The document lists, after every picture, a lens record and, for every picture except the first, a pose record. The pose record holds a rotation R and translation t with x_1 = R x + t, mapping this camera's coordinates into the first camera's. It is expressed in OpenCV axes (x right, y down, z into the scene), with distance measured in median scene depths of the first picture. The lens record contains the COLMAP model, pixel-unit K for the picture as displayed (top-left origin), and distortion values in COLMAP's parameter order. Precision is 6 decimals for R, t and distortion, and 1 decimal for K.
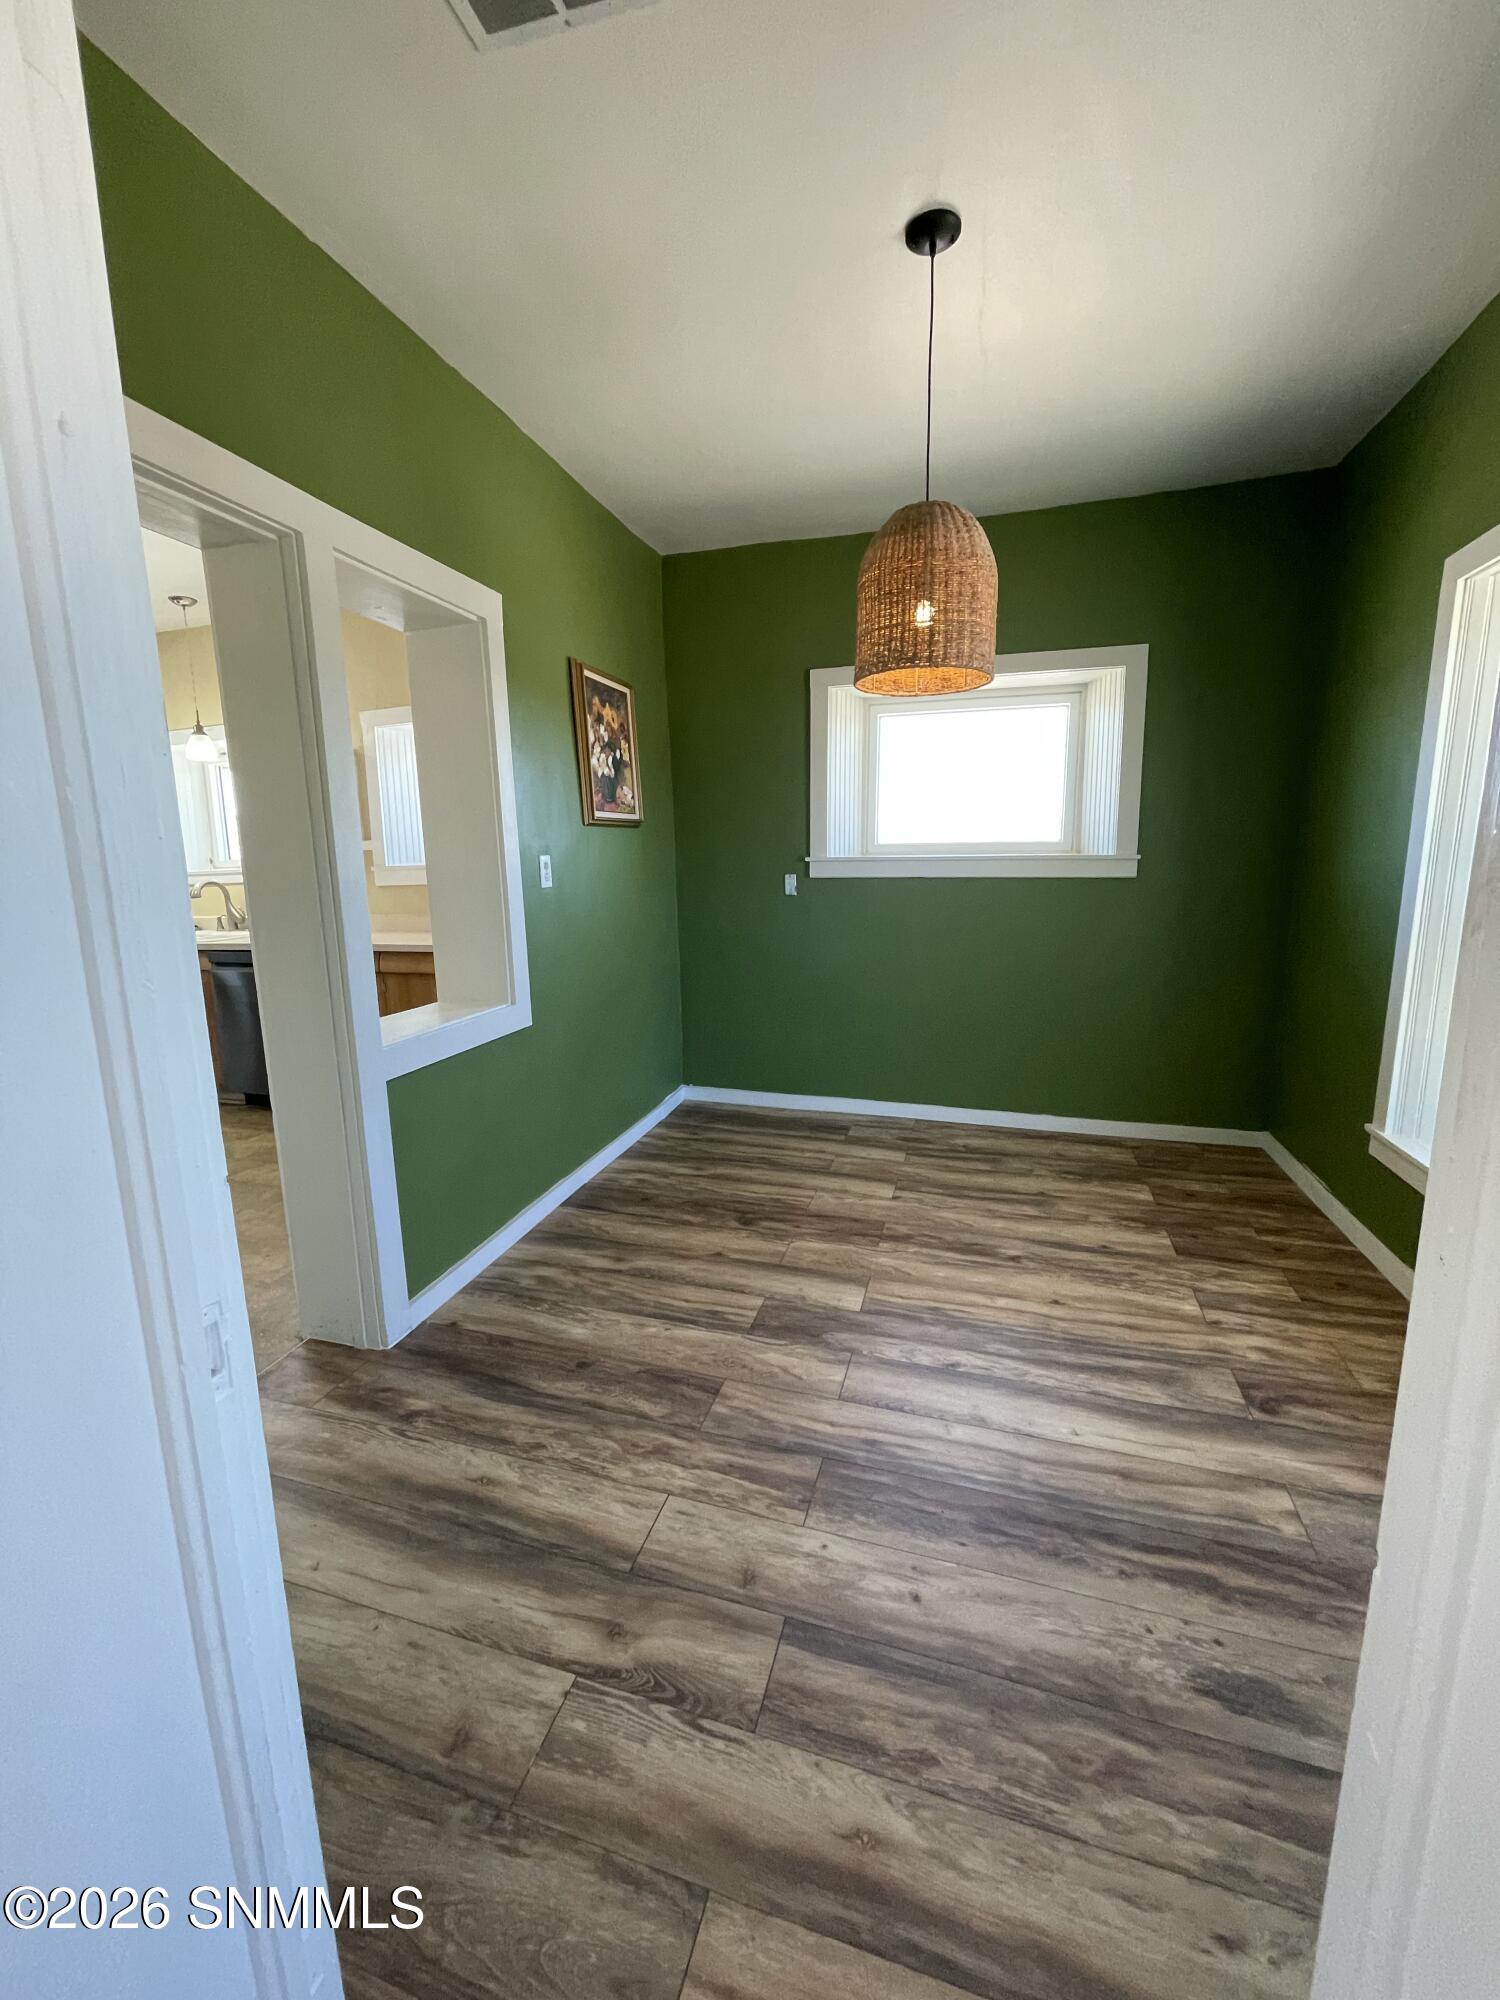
lens RADIAL K [[818.1, 0, 742.2], [0, 818.1, 992.6], [0, 0, 1]] dist [0.001490, 0.004749]
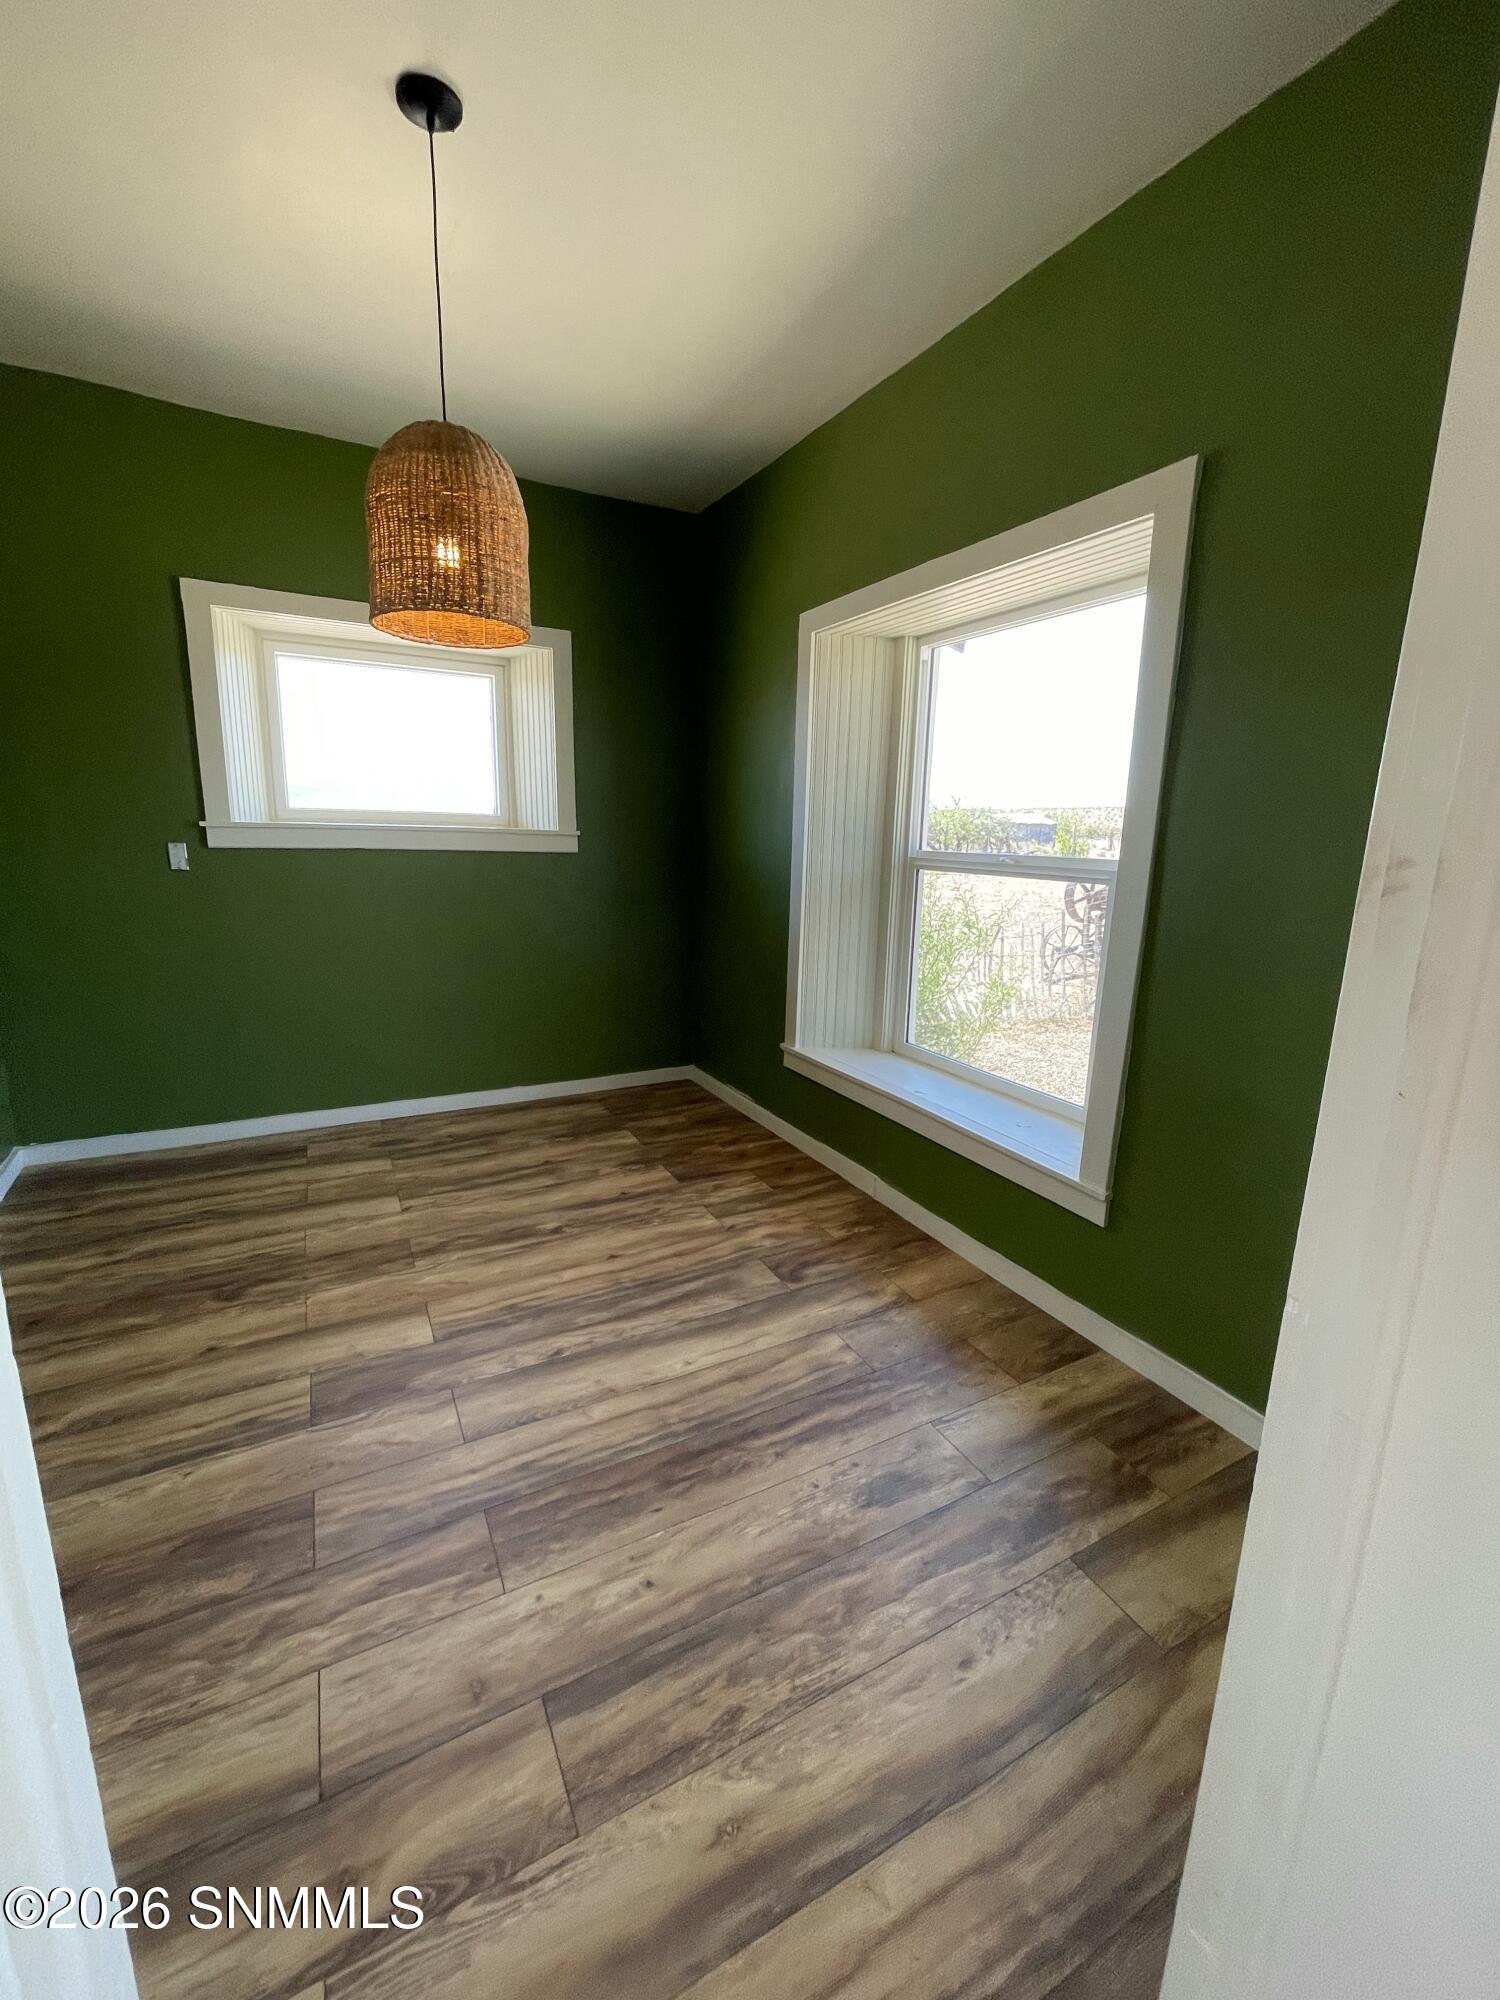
lens RADIAL K [[819.9, 0, 746.7], [0, 819.9, 989.5], [0, 0, 1]] dist [0.000668, 0.004689]
pose [[0.704664, -0.109688, 0.701012, -0.207037], [0.089629, 0.993825, 0.065408, -0.017382], [-0.703857, 0.016740, 0.710144, 0.131769]]
